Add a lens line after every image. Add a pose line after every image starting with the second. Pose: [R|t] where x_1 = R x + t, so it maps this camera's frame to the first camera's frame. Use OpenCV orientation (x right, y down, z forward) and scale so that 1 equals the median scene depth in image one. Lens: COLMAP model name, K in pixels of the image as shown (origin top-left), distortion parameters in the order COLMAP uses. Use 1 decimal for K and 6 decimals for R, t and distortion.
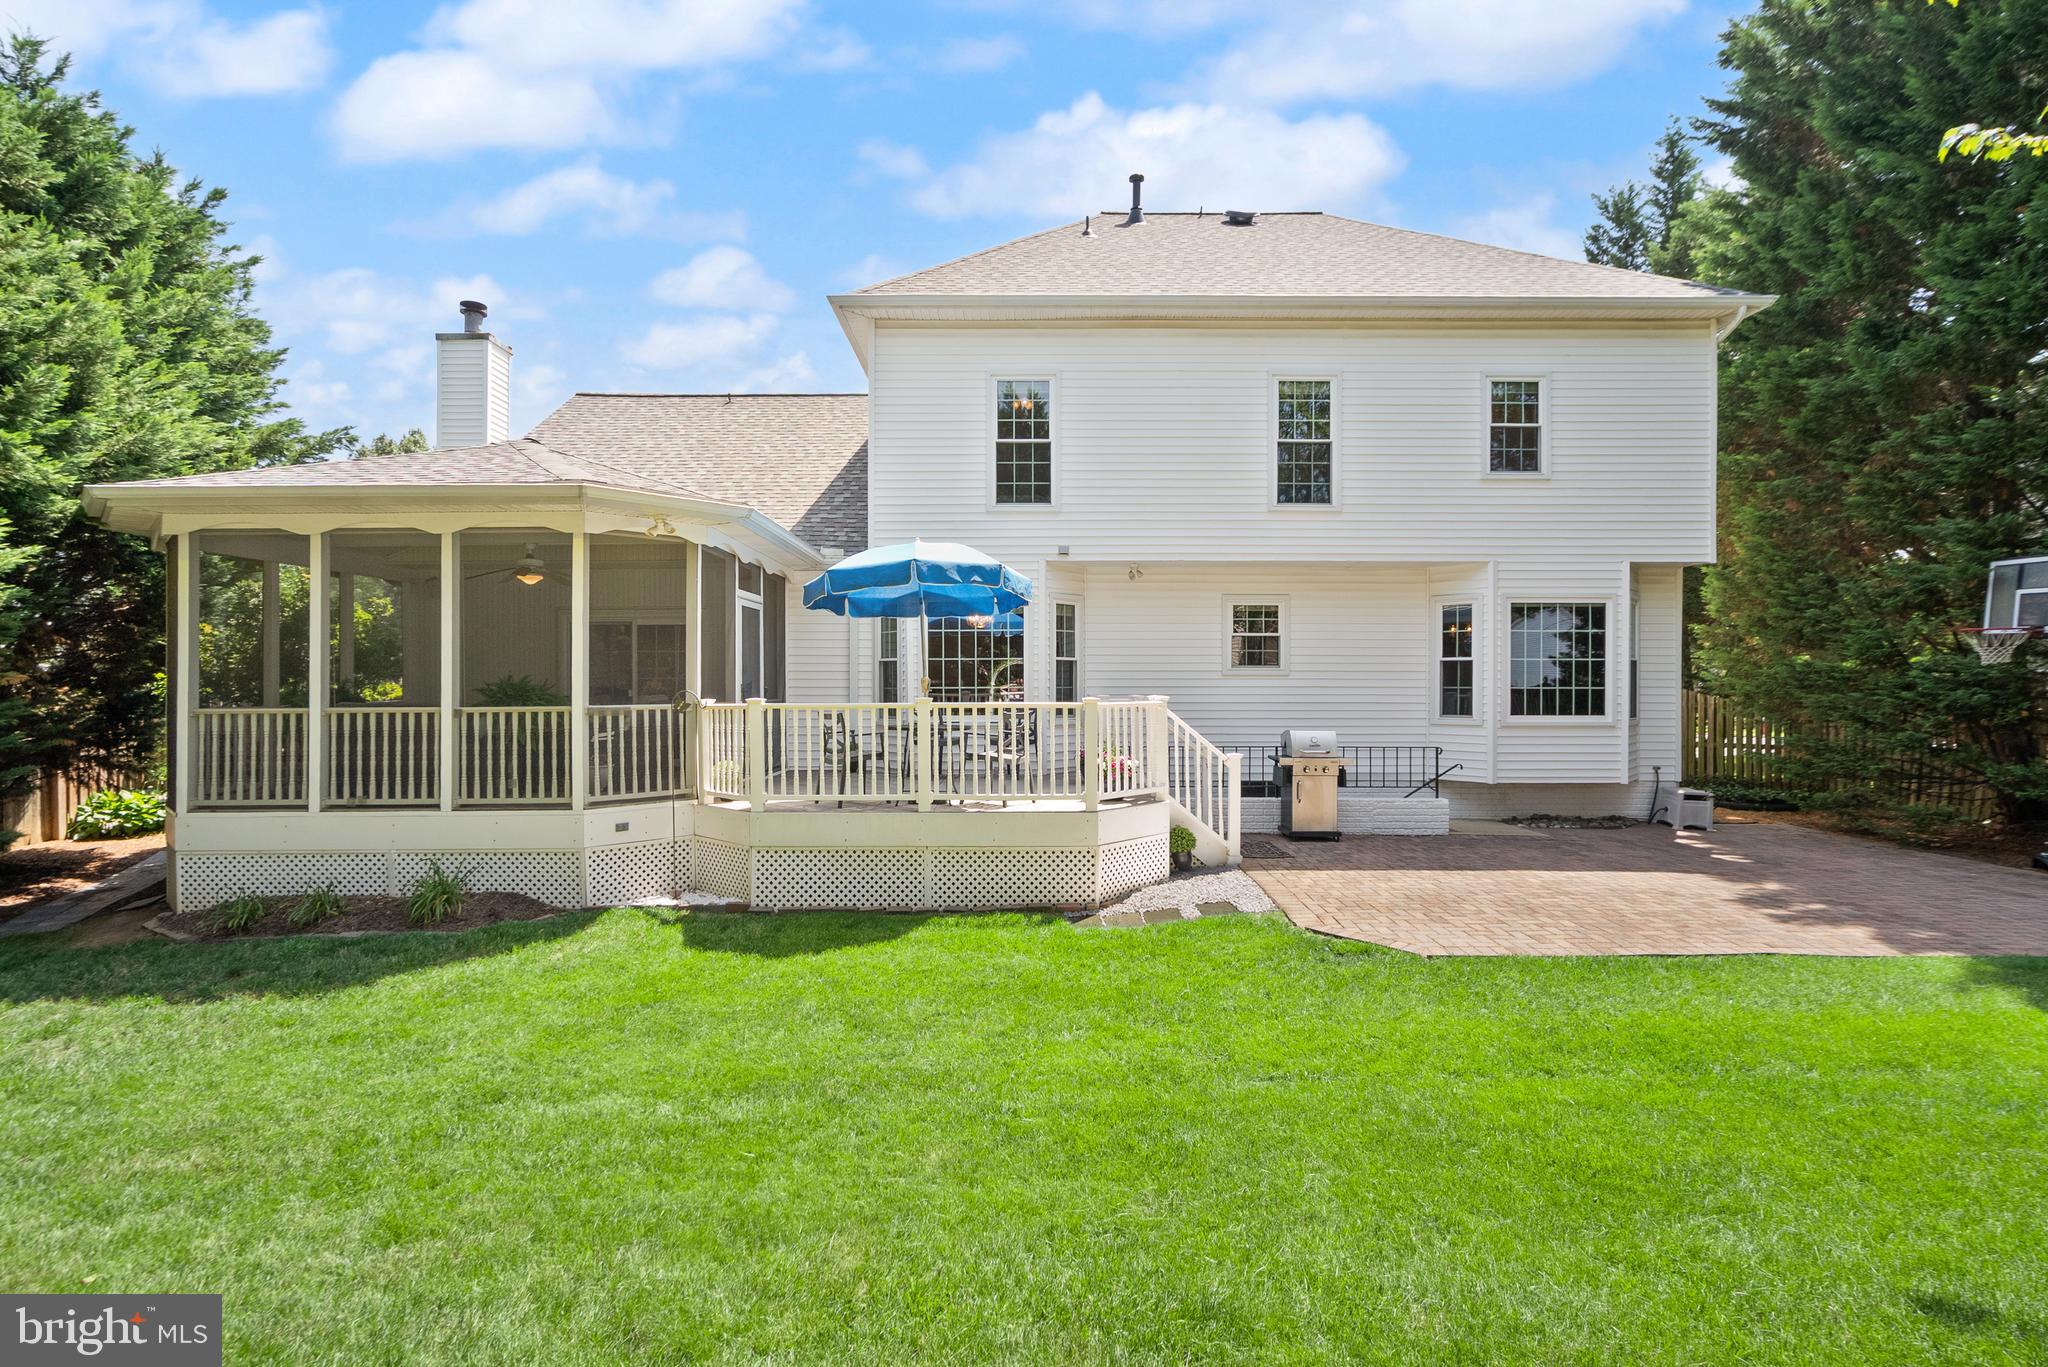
lens RADIAL K [[930.4, 0, 1029.0], [0, 930.4, 708.1], [0, 0, 1]] dist [-0.000248, 0.000231]
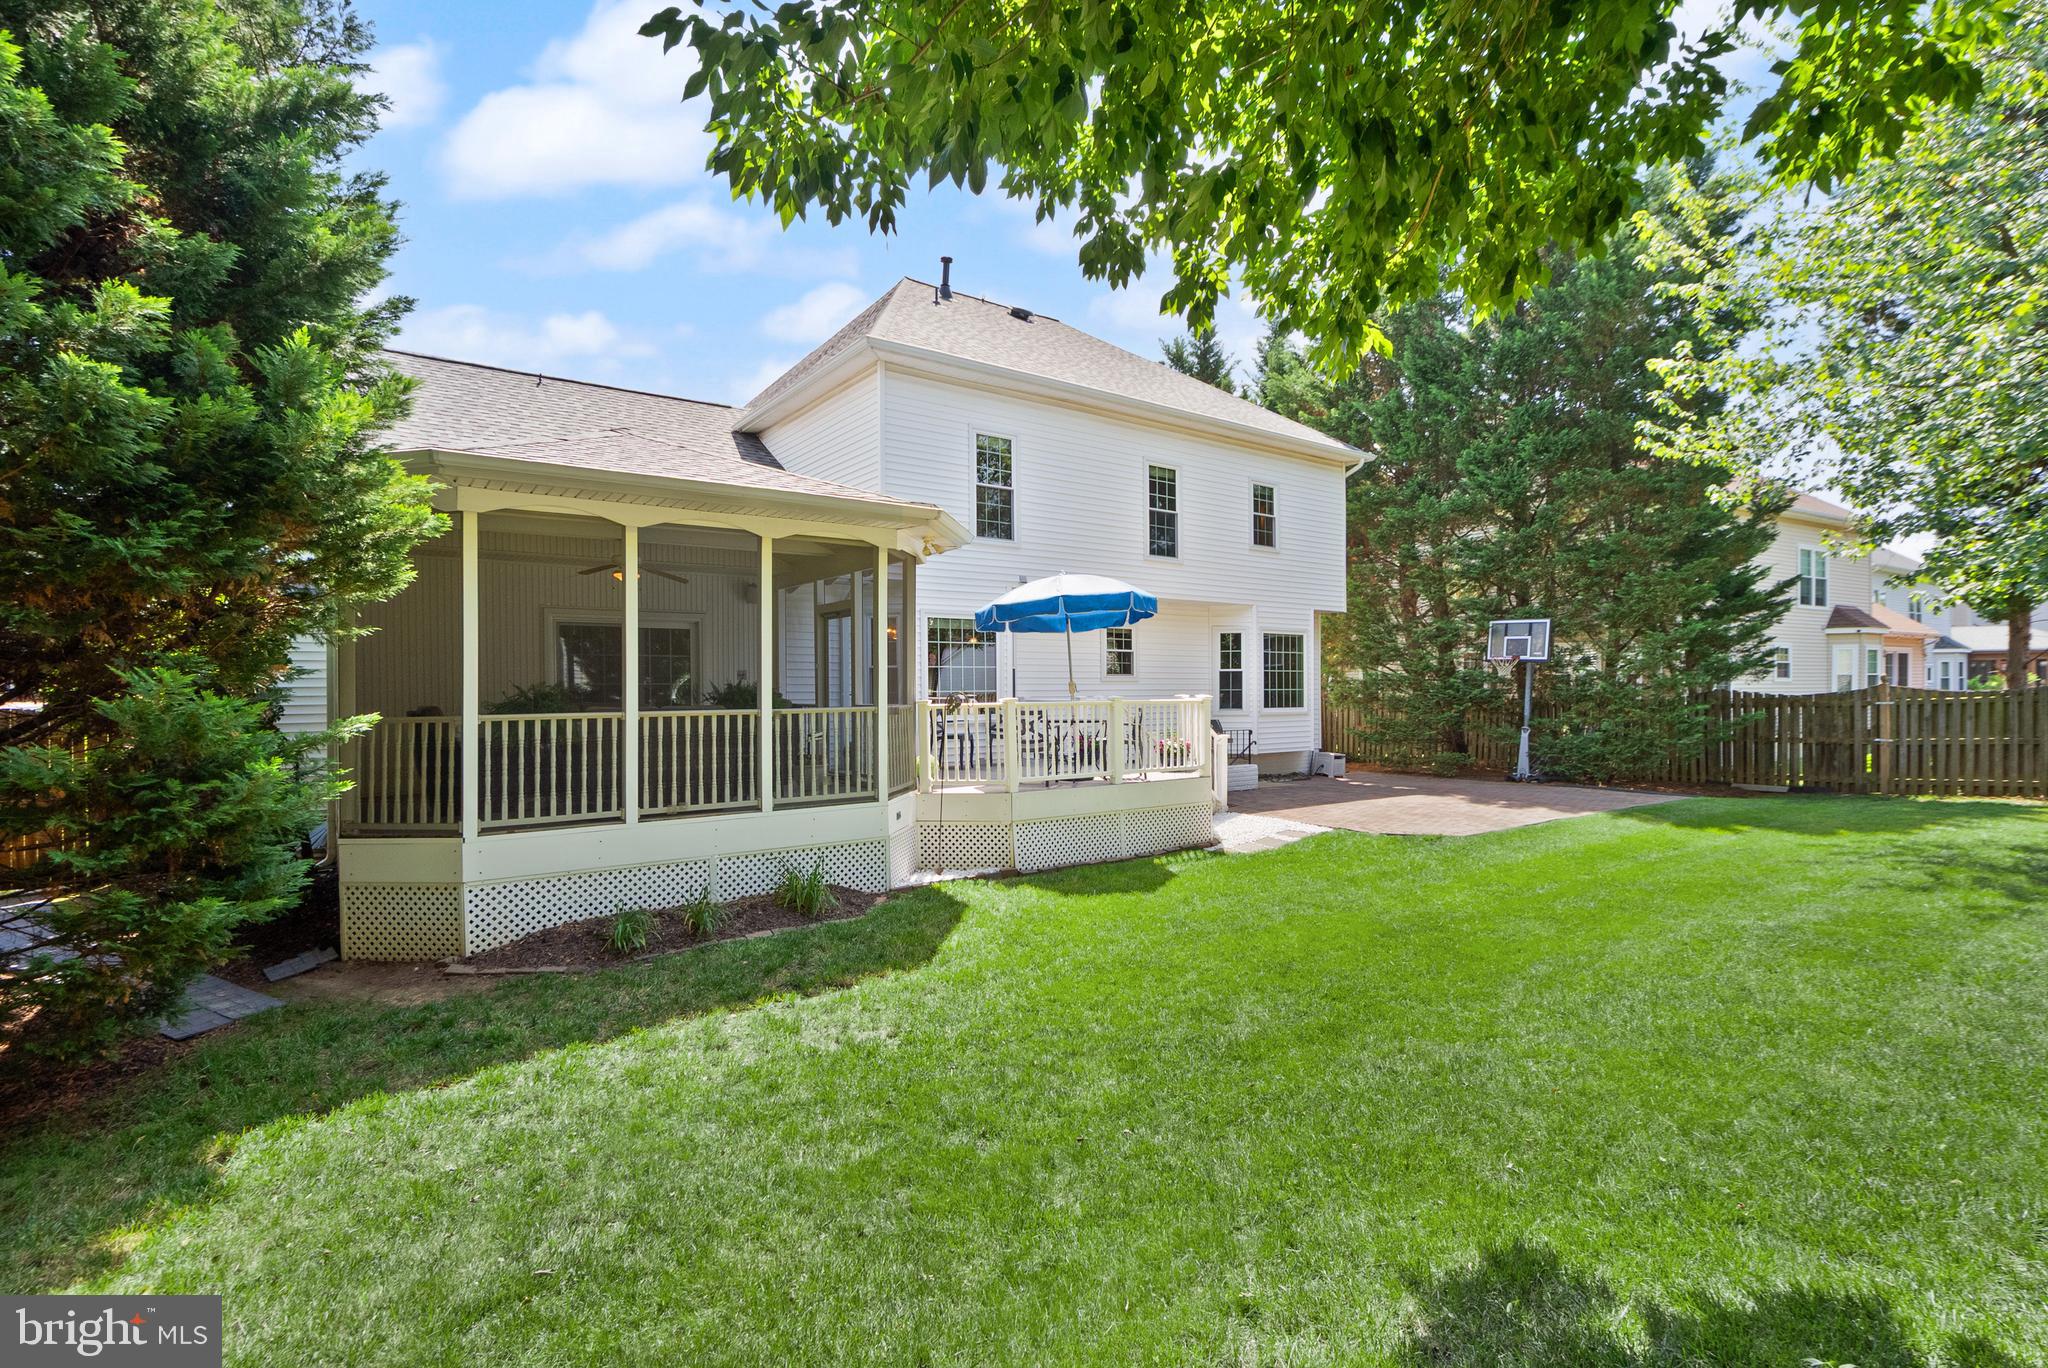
lens RADIAL K [[950.5, 0, 1021.2], [0, 950.5, 667.3], [0, 0, 1]] dist [-0.001581, 0.001068]
pose [[0.813398, 0.010237, 0.581618, -0.697890], [0.019567, 0.998798, -0.044944, 0.003660], [-0.581379, 0.047938, 0.812220, -0.011540]]
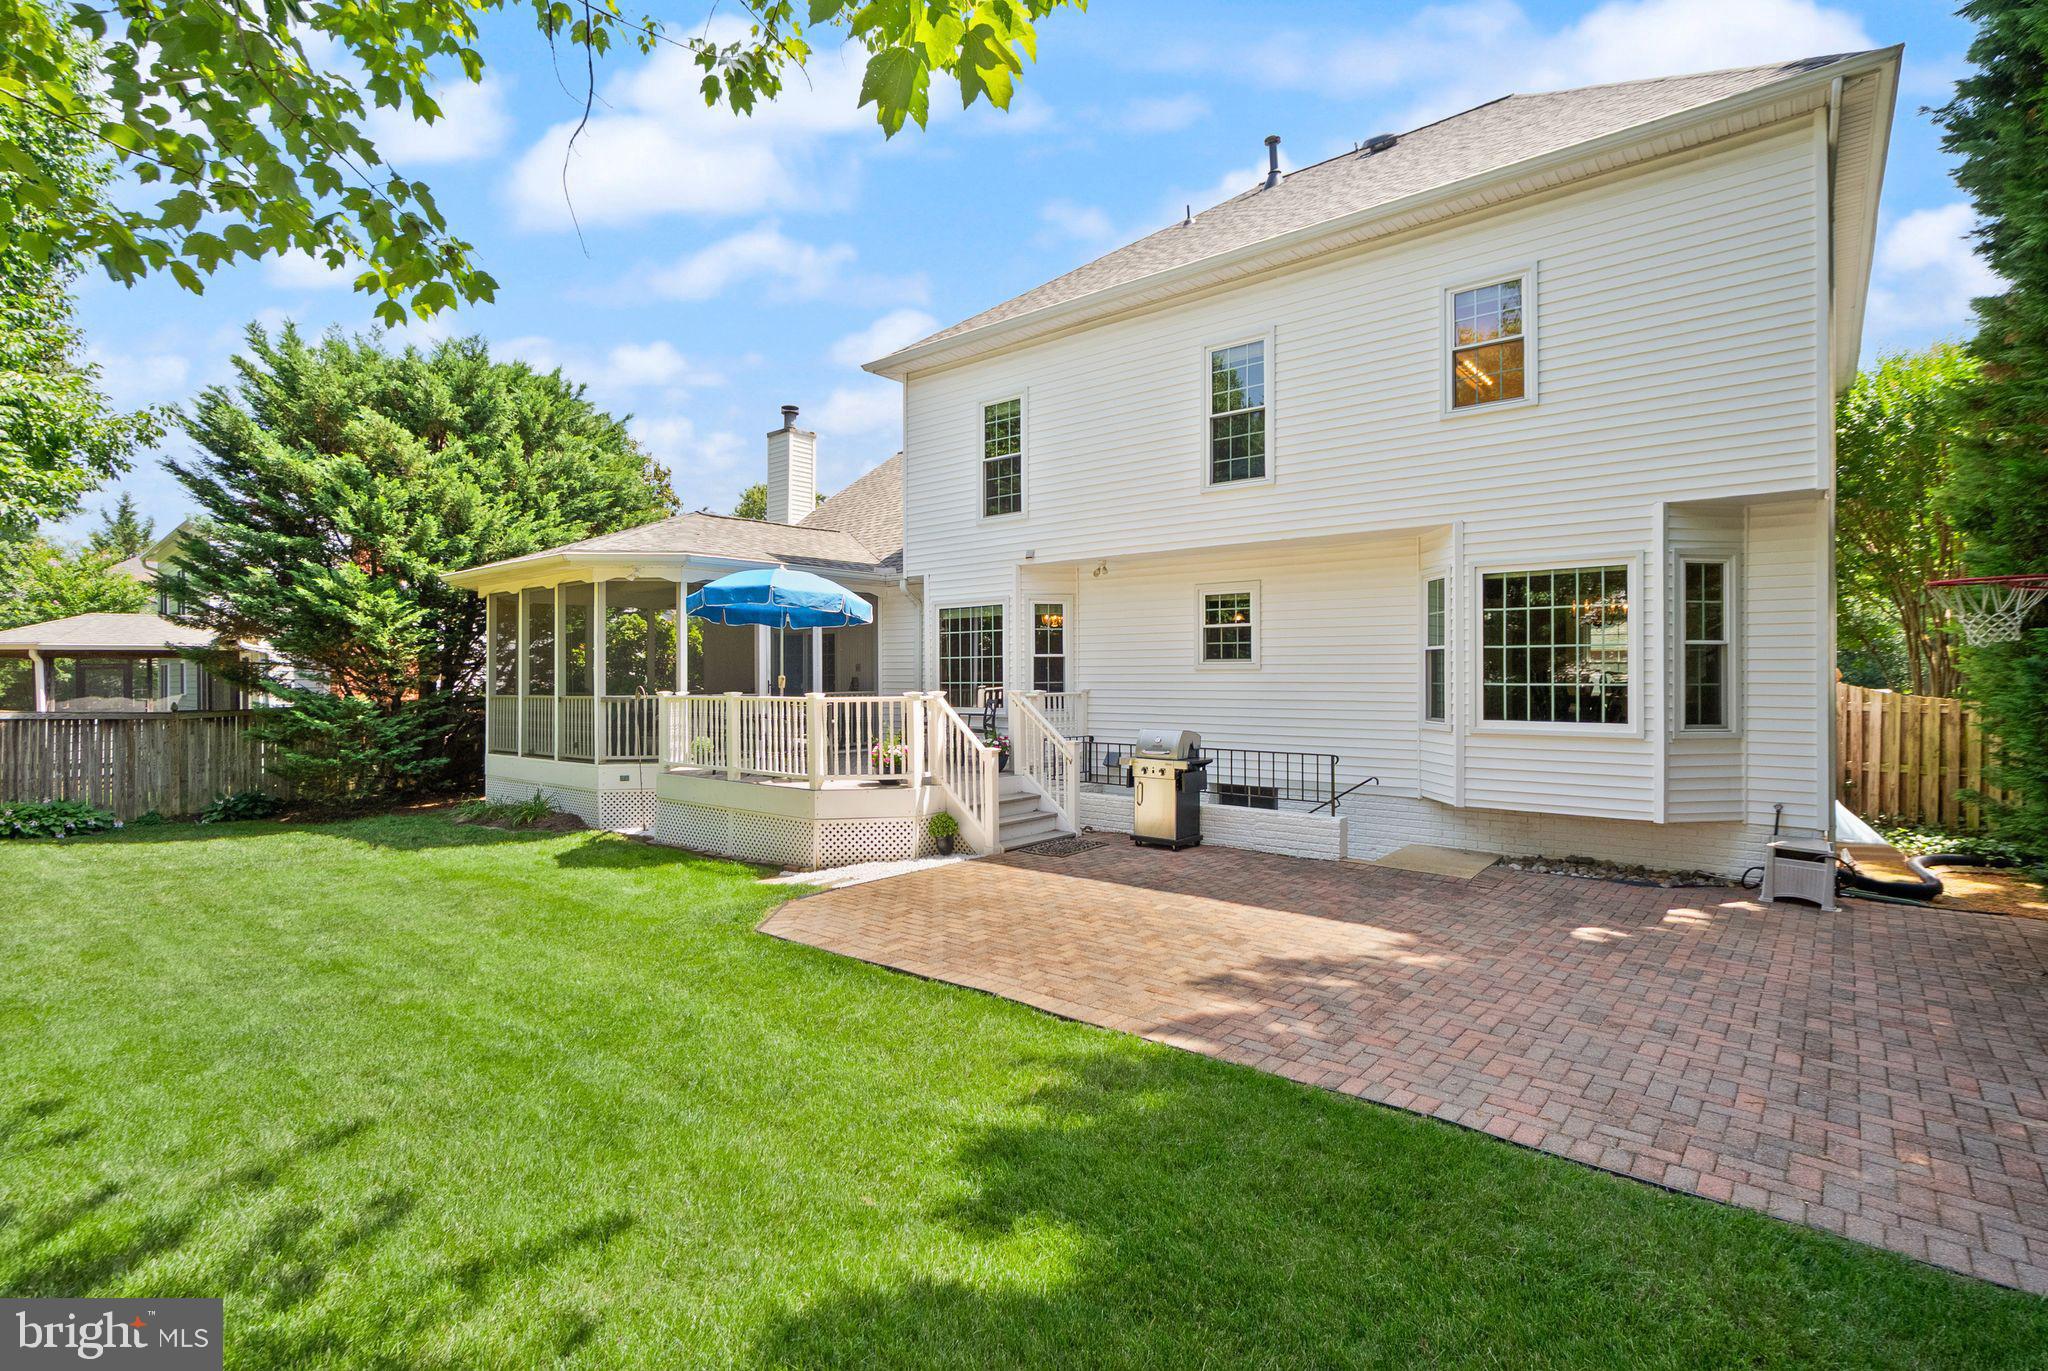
lens RADIAL K [[950.5, 0, 1021.2], [0, 950.5, 668.8], [0, 0, 1]] dist [-0.001581, 0.001068]
pose [[0.781289, -0.009141, -0.624102, 0.709571], [-0.012603, 0.999458, -0.030416, -0.005596], [0.624042, 0.031629, 0.780751, 0.152060]]
